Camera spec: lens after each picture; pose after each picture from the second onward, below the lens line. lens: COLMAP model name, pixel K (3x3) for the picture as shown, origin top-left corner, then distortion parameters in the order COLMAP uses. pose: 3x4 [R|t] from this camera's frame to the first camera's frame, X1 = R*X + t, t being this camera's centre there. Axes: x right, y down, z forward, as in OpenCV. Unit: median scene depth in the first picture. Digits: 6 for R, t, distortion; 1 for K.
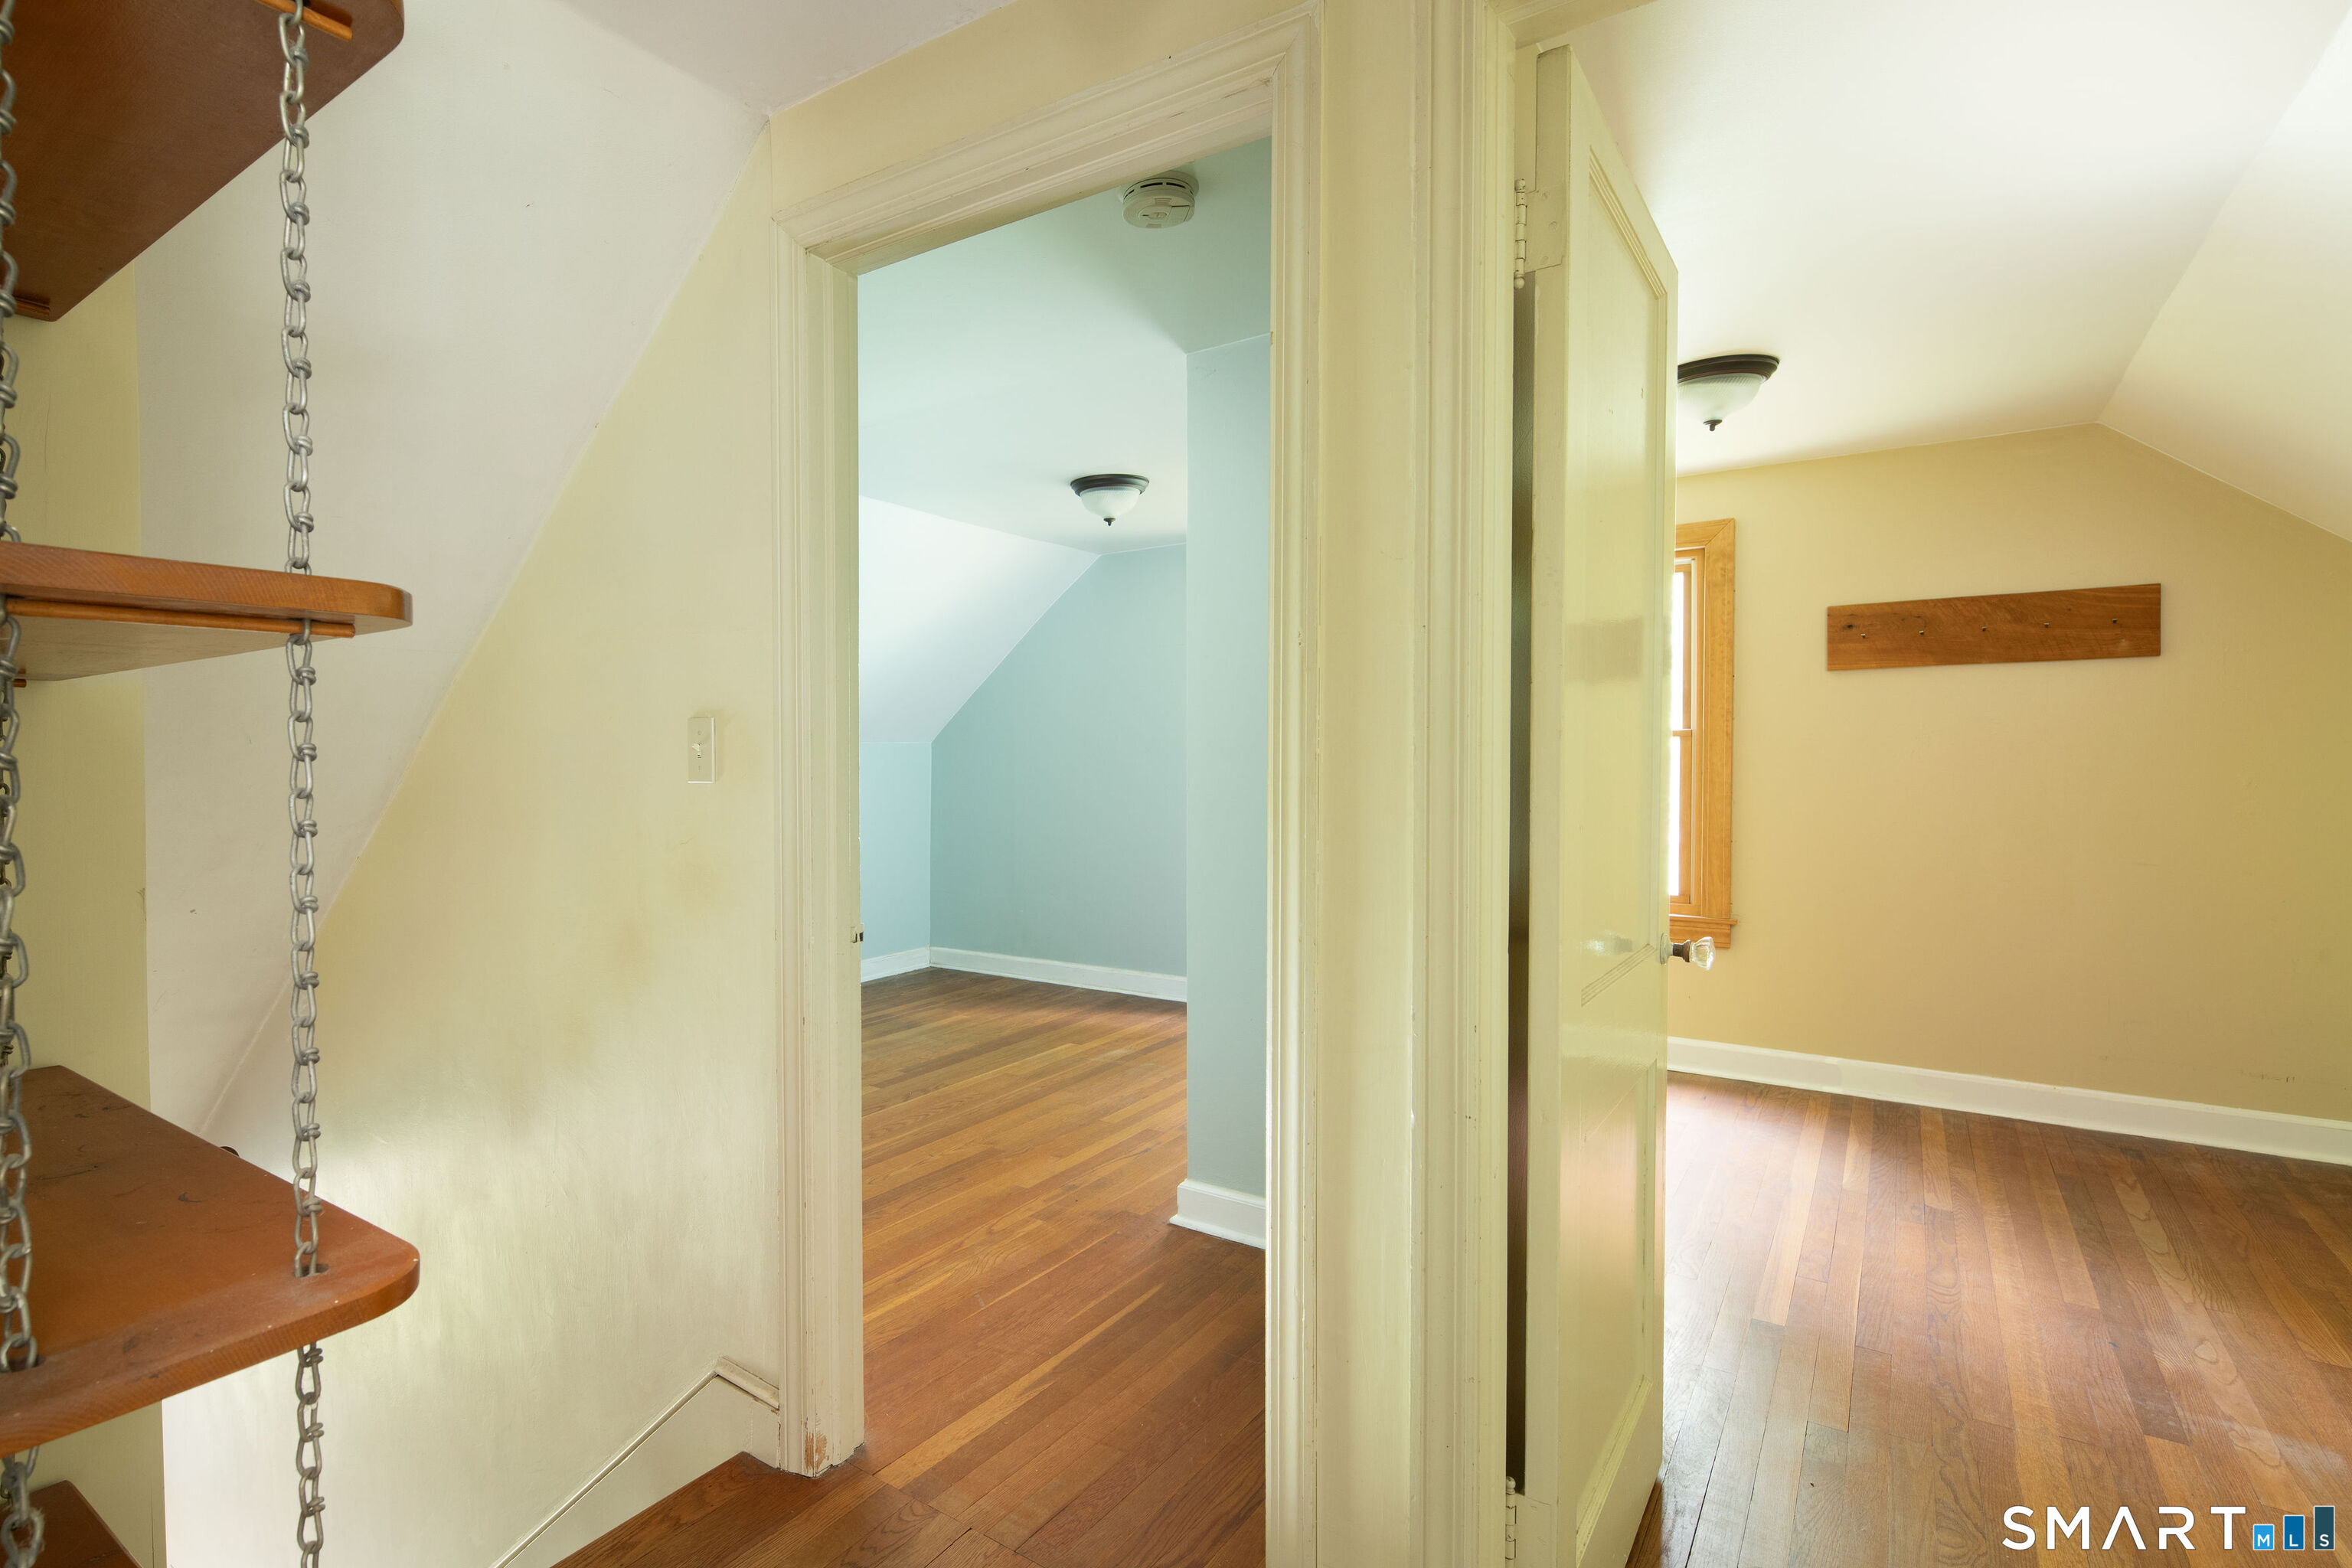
lens RADIAL K [[1040.8, 0, 1169.5], [0, 1040.8, 778.6], [0, 0, 1]] dist [0.001636, -0.003537]
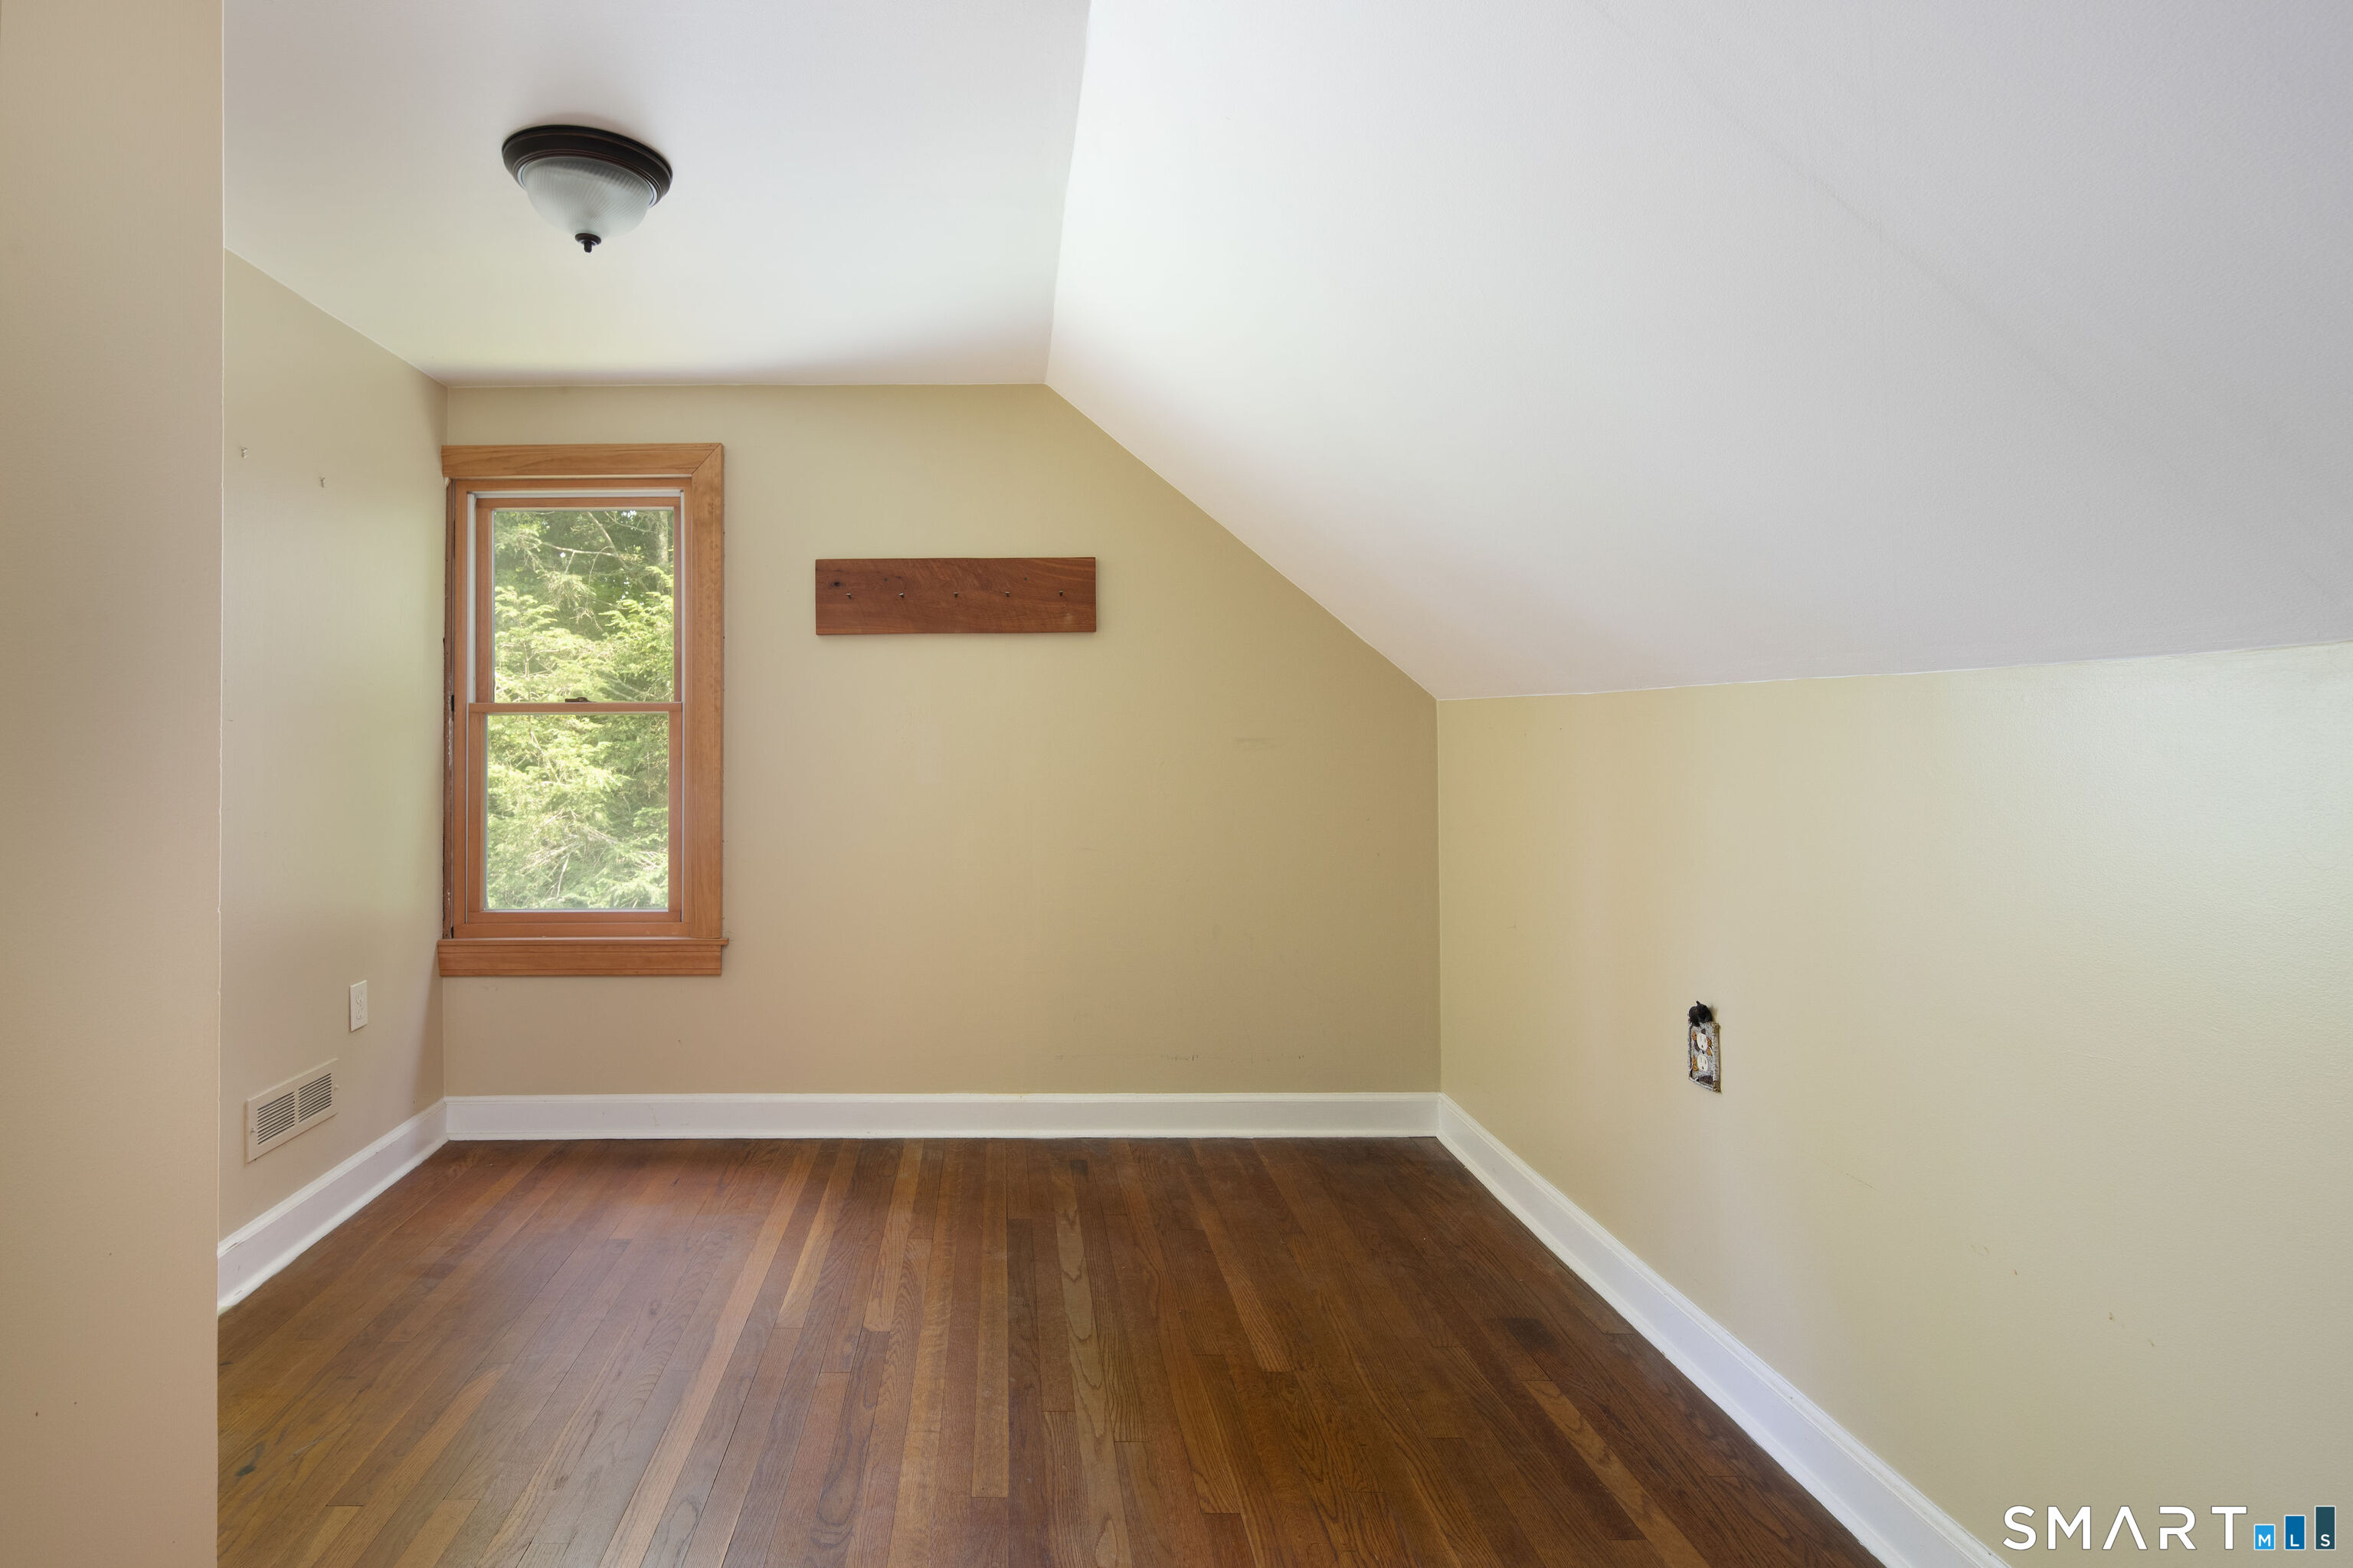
lens RADIAL K [[1147.0, 0, 1171.0], [0, 1147.0, 739.9], [0, 0, 1]] dist [0.001435, -0.011888]
pose [[0.699870, -0.002335, 0.714266, 0.225714], [0.014869, 0.999826, -0.011301, -0.004723], [-0.714115, 0.018530, 0.699783, 0.193807]]
